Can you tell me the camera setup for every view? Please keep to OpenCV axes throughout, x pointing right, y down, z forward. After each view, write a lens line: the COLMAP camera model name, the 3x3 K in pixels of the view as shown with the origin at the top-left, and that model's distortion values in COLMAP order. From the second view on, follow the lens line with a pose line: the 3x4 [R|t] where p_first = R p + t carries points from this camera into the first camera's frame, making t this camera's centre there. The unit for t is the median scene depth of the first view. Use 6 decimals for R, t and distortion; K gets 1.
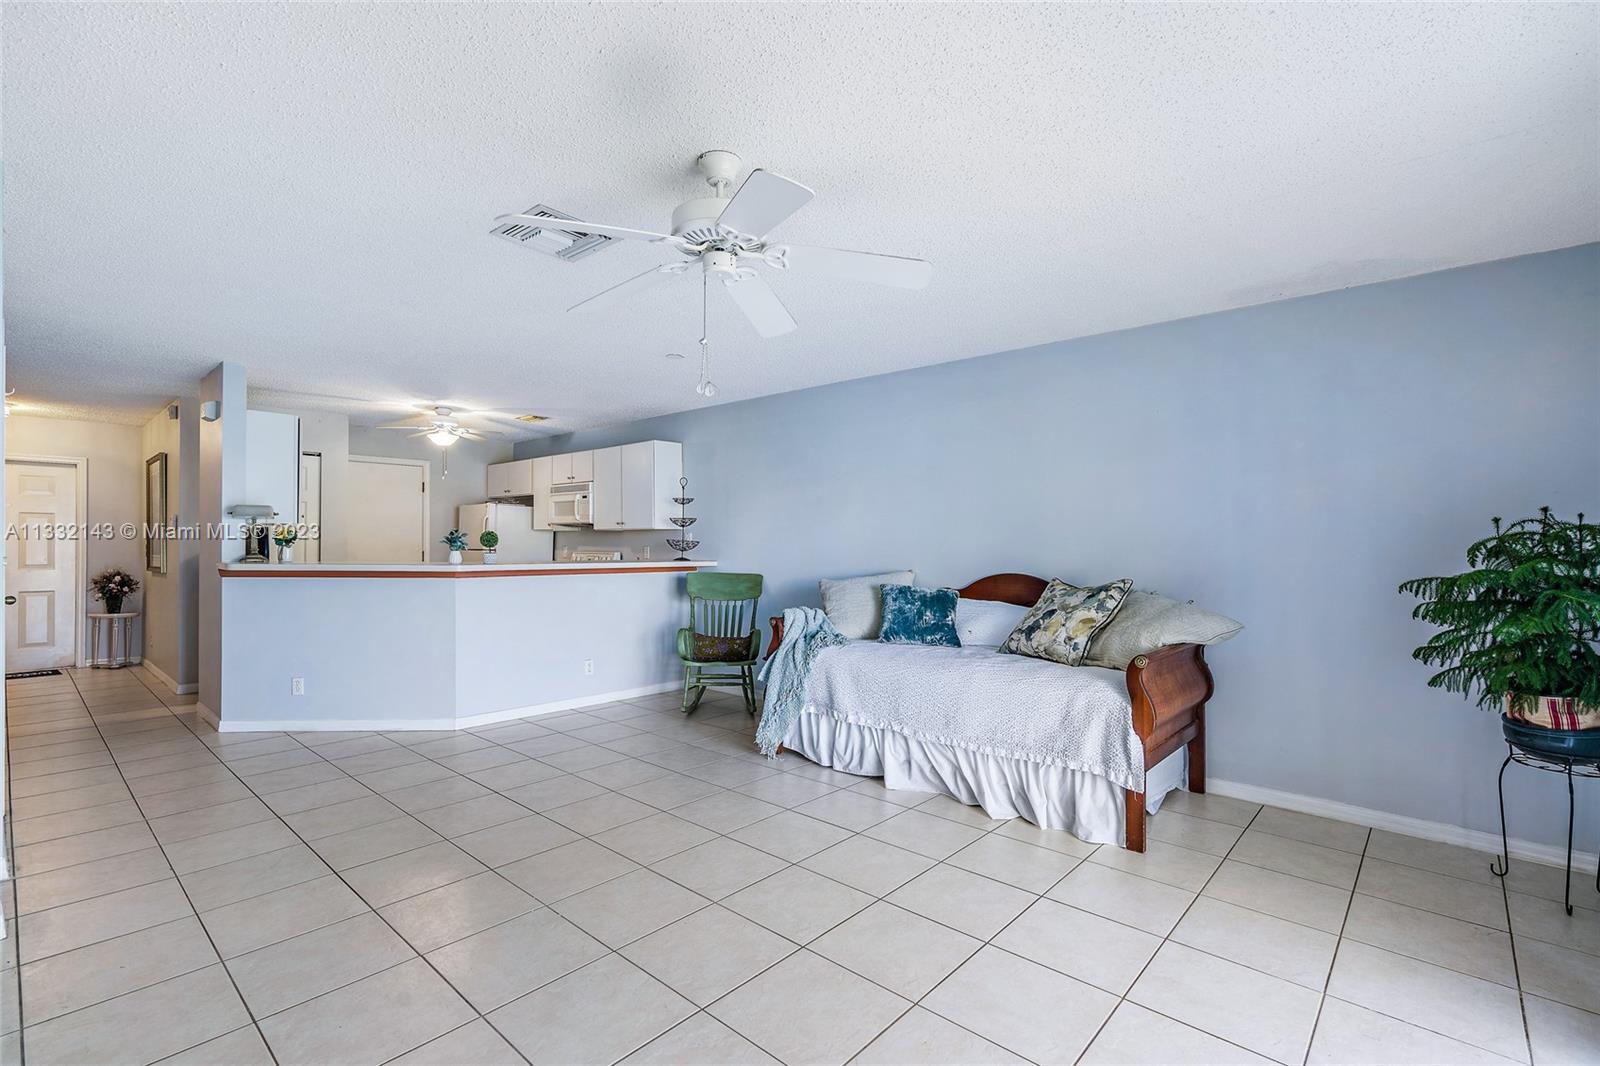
lens RADIAL K [[731.1, 0, 803.5], [0, 731.1, 549.2], [0, 0, 1]] dist [-0.005704, 0.001308]
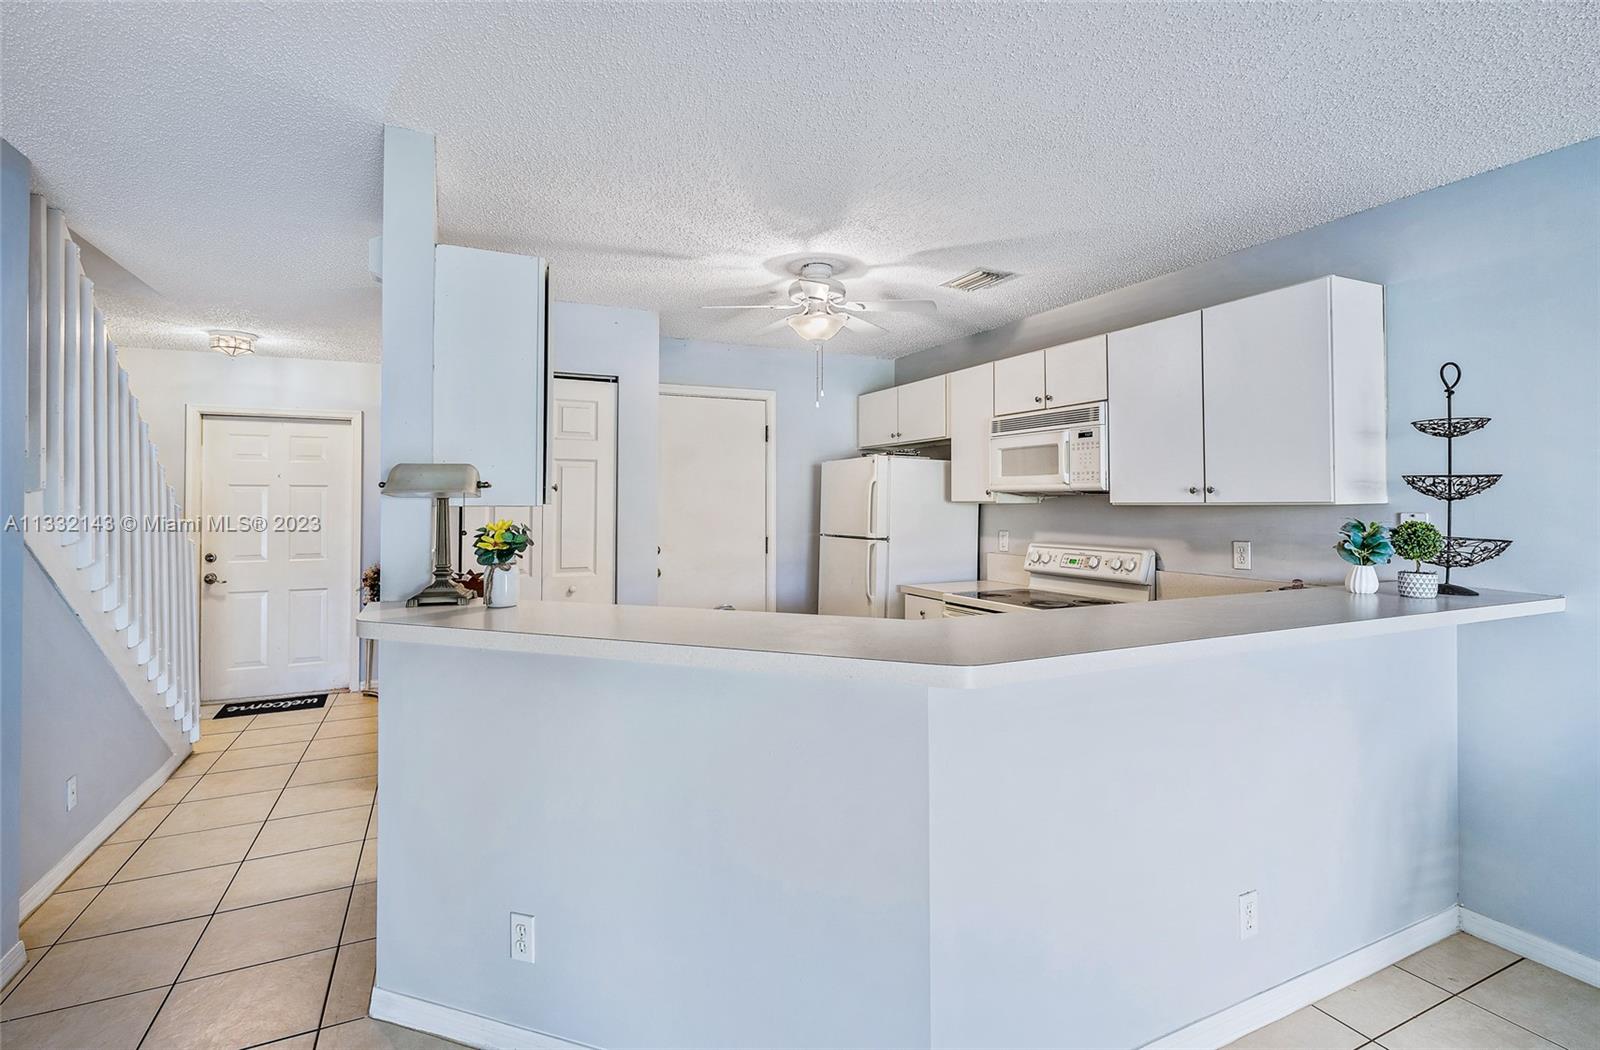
lens RADIAL K [[765.7, 0, 808.9], [0, 765.7, 500.6], [0, 0, 1]] dist [0.002644, 0.000061]
pose [[0.926195, -0.007709, -0.376965, -0.274288], [0.003769, 0.999930, -0.011188, -0.023390], [0.377025, 0.008942, 0.926160, 0.464925]]
